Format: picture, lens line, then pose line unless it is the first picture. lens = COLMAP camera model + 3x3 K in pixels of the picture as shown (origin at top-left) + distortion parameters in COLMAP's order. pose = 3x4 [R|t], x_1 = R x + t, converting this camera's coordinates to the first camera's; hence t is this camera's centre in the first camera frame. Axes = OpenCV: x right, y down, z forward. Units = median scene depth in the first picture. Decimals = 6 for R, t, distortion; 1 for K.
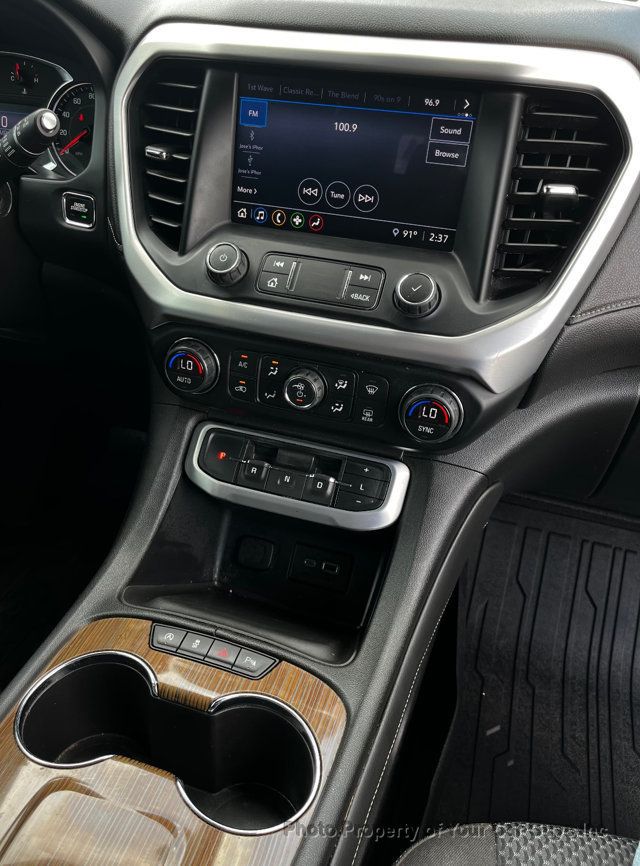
lens RADIAL K [[713.1, 0, 294.6], [0, 713.1, 415.5], [0, 0, 1]] dist [0.038788, 0.001622]
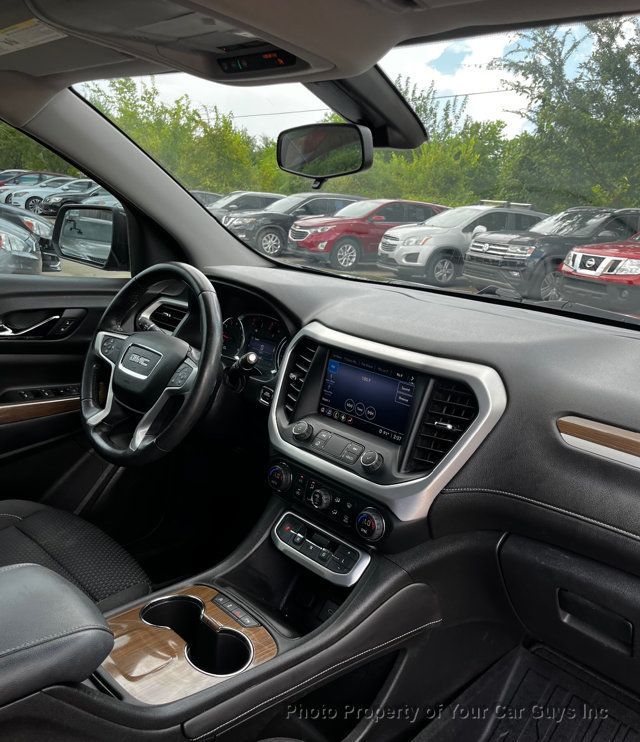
lens RADIAL K [[676.3, 0, 321.2], [0, 676.3, 373.7], [0, 0, 1]] dist [0.032449, 0.000000]
pose [[0.891220, 0.144070, -0.430082, 0.769459], [-0.268805, 0.931520, -0.244977, 0.099687], [0.365336, 0.333937, 0.868916, -0.743345]]
